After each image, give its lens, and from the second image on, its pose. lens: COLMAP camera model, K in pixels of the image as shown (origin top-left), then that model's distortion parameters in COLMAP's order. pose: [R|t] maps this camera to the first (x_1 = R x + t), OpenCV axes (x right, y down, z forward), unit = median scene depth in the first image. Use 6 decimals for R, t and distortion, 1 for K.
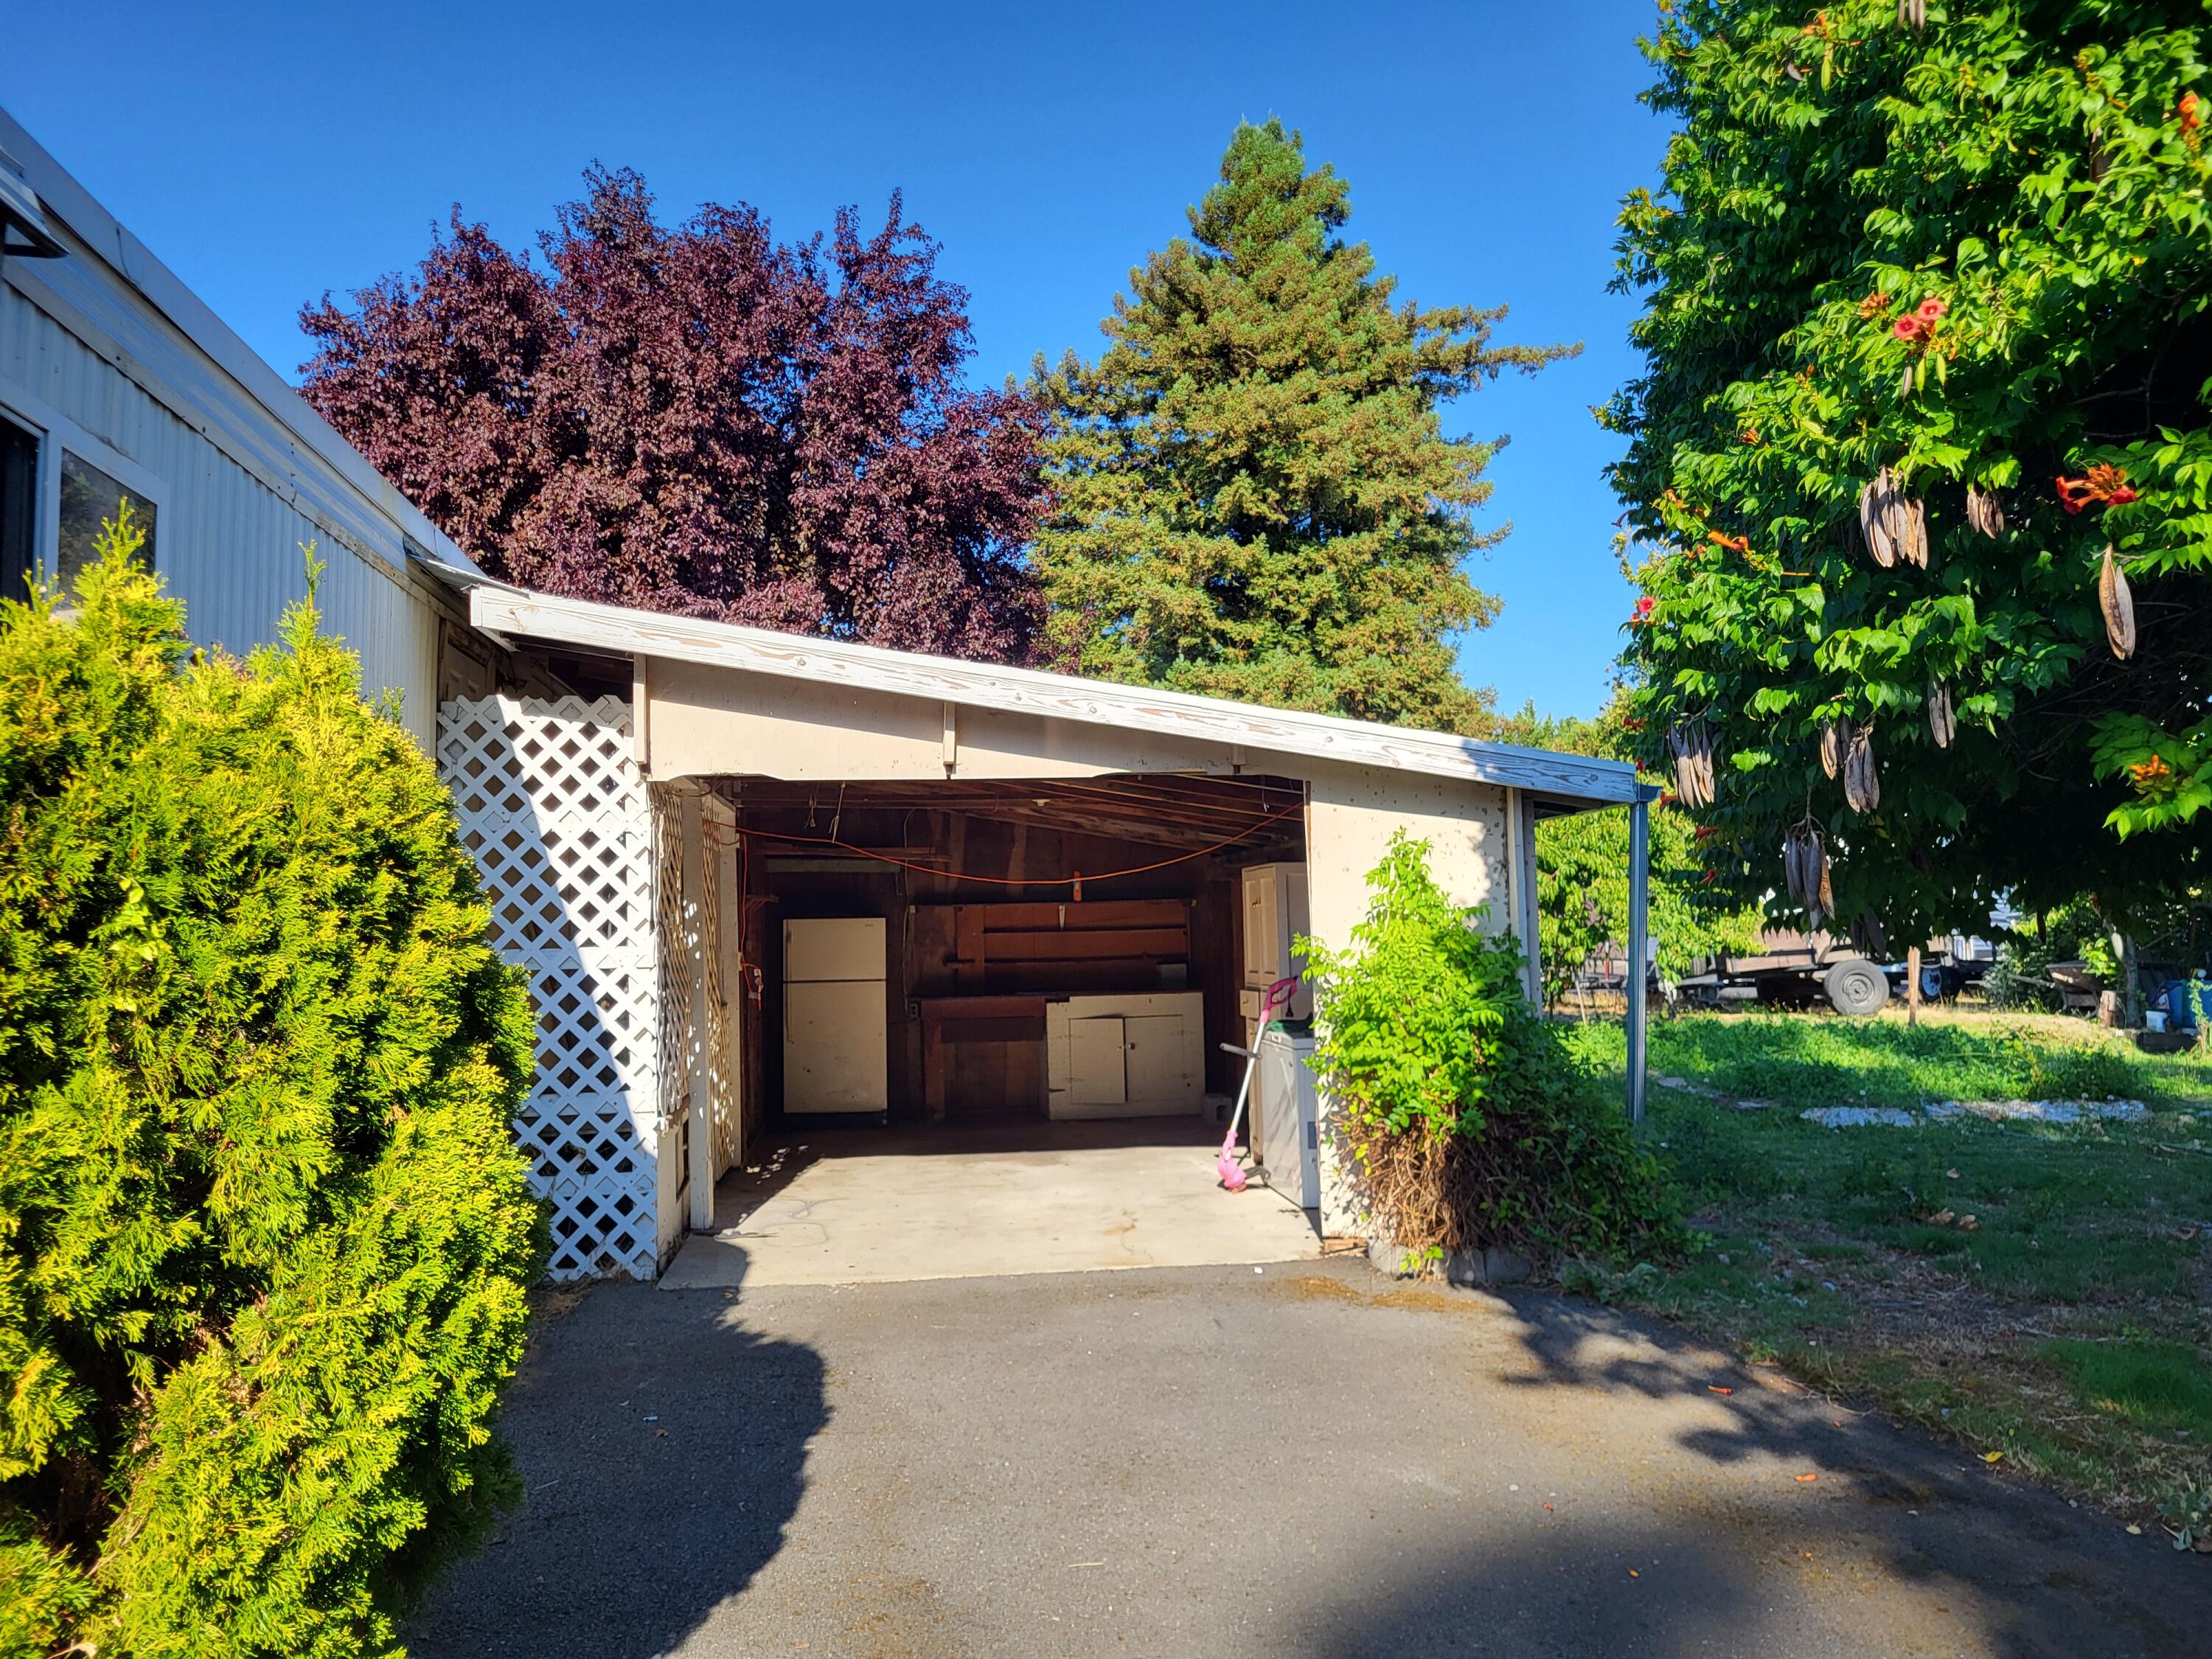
lens RADIAL K [[1721.0, 0, 1103.9], [0, 1721.0, 816.9], [0, 0, 1]] dist [0.035750, -0.024730]
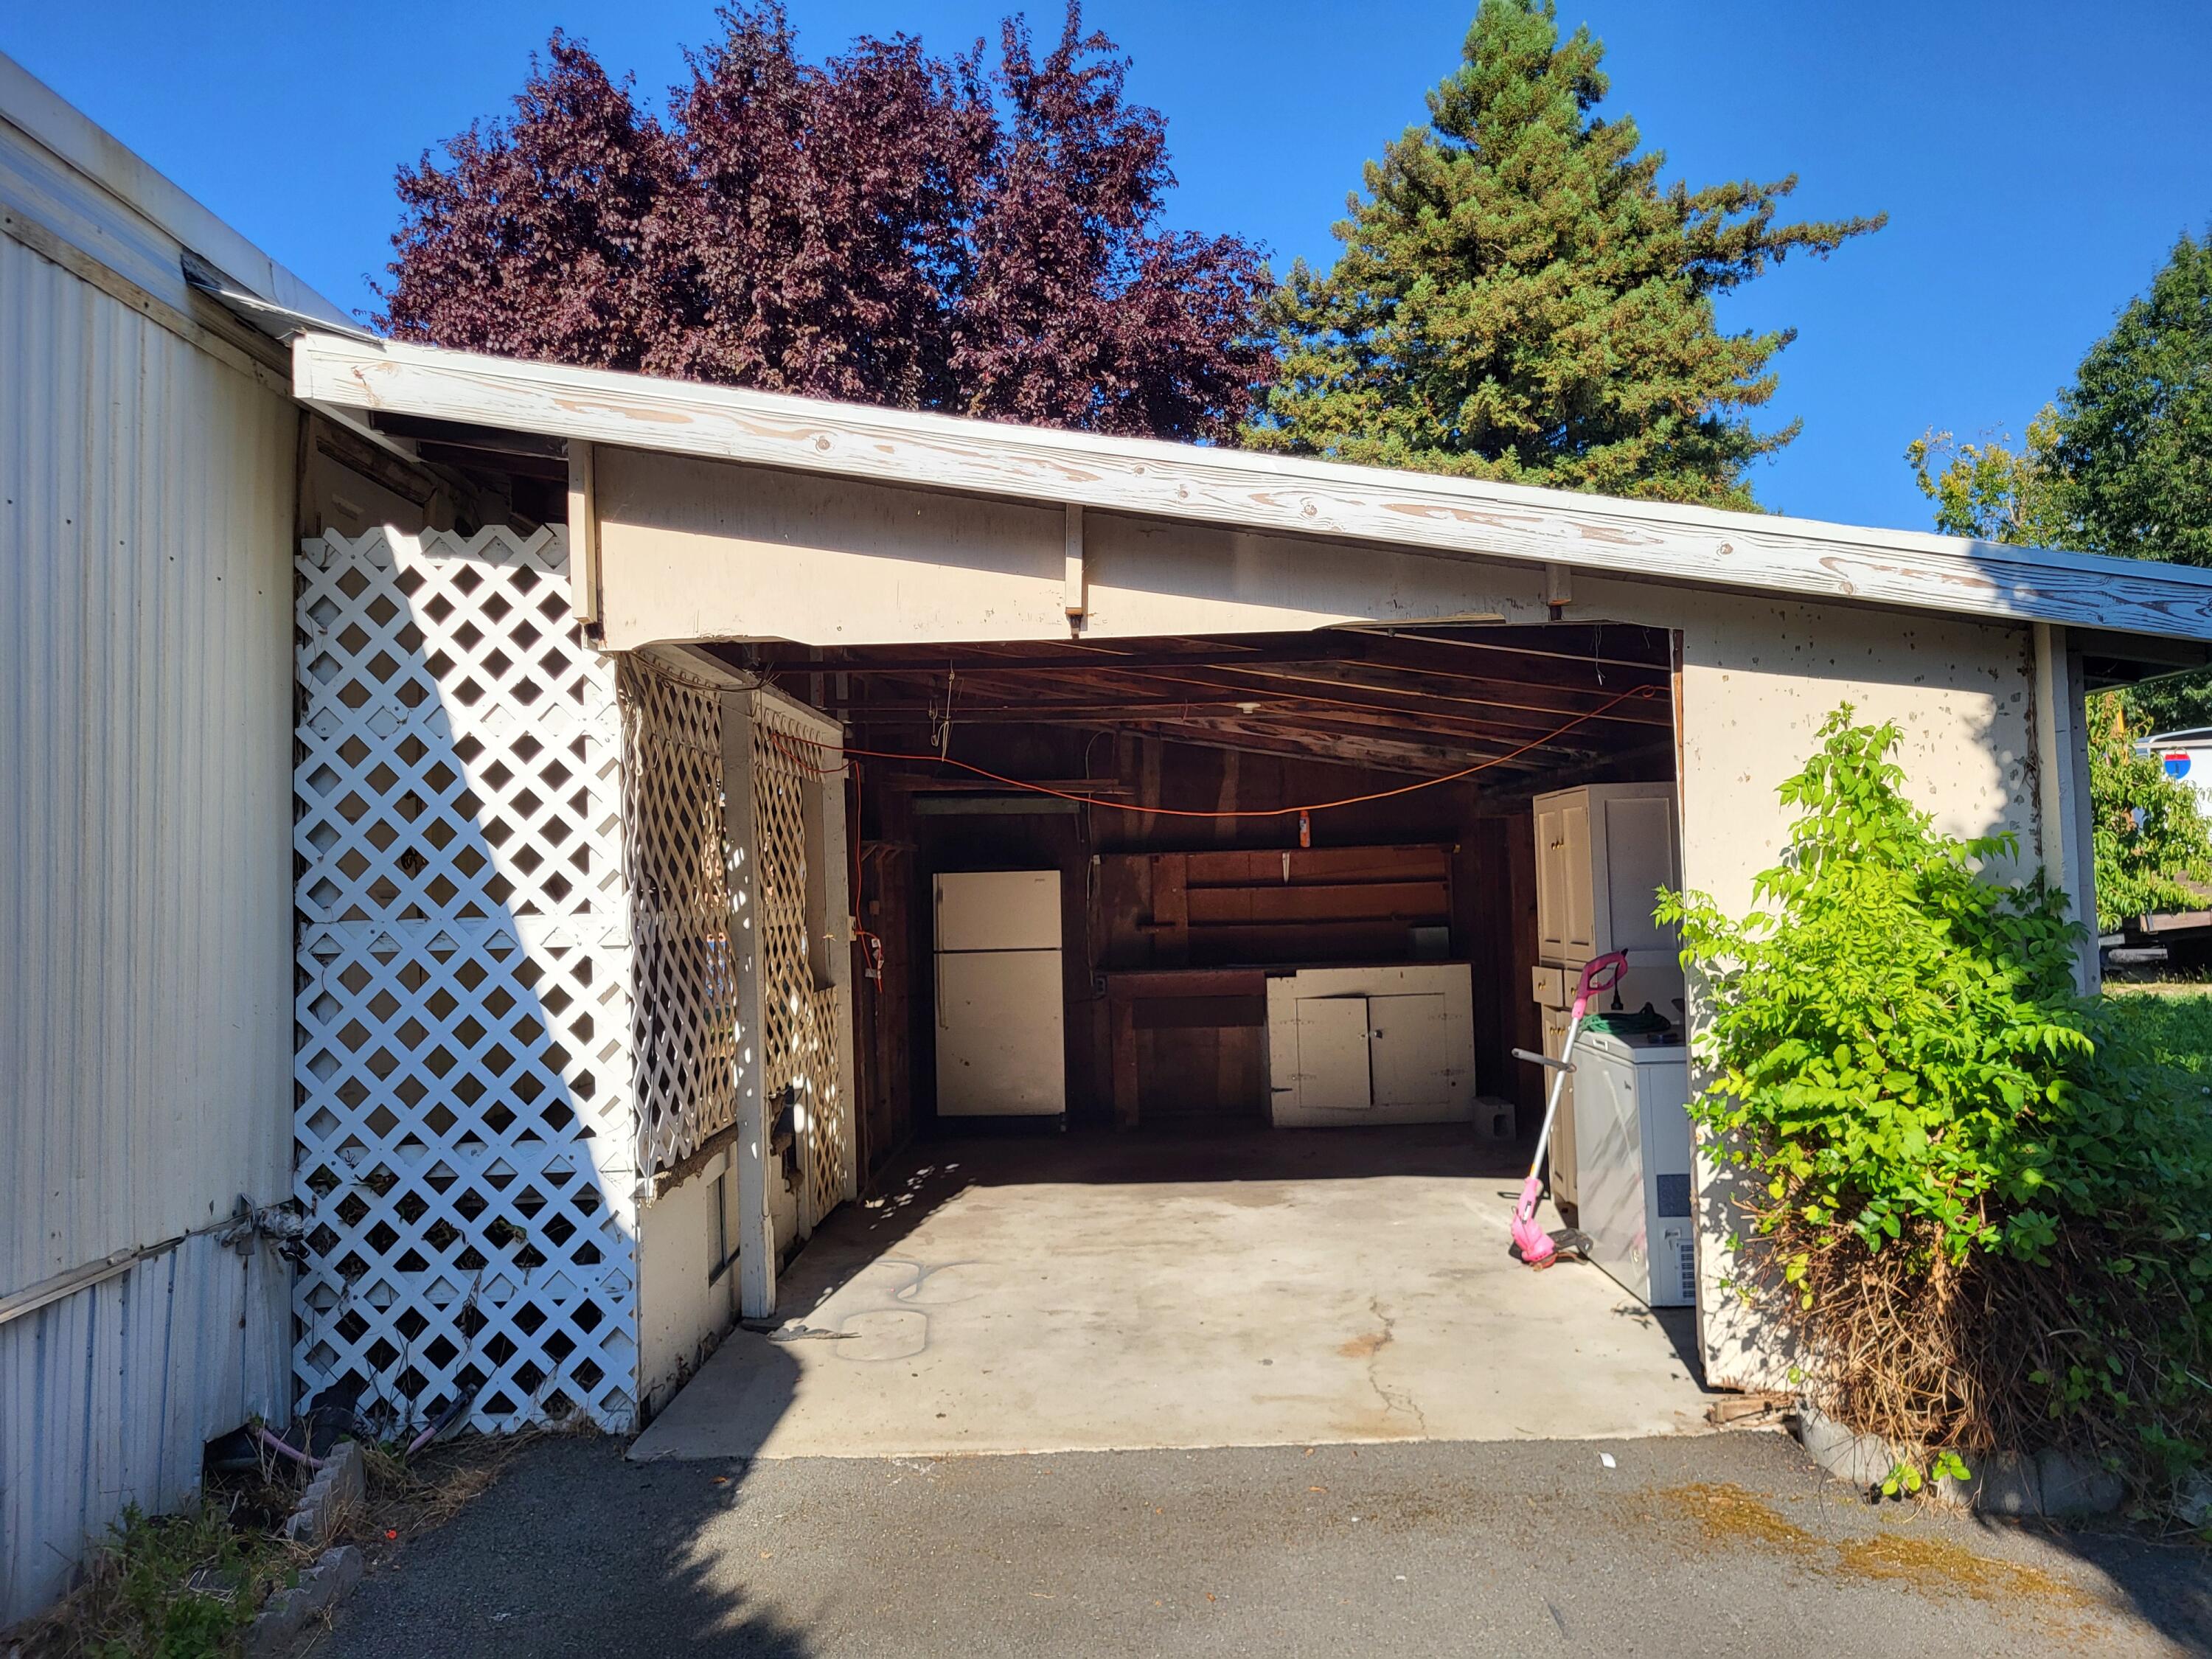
lens RADIAL K [[1721.0, 0, 1103.9], [0, 1721.0, 816.9], [0, 0, 1]] dist [0.035750, -0.024730]
pose [[0.990398, -0.012740, -0.137658, 0.003410], [0.016295, 0.999561, 0.024728, 0.025617], [0.137283, -0.026733, 0.990171, 0.379323]]
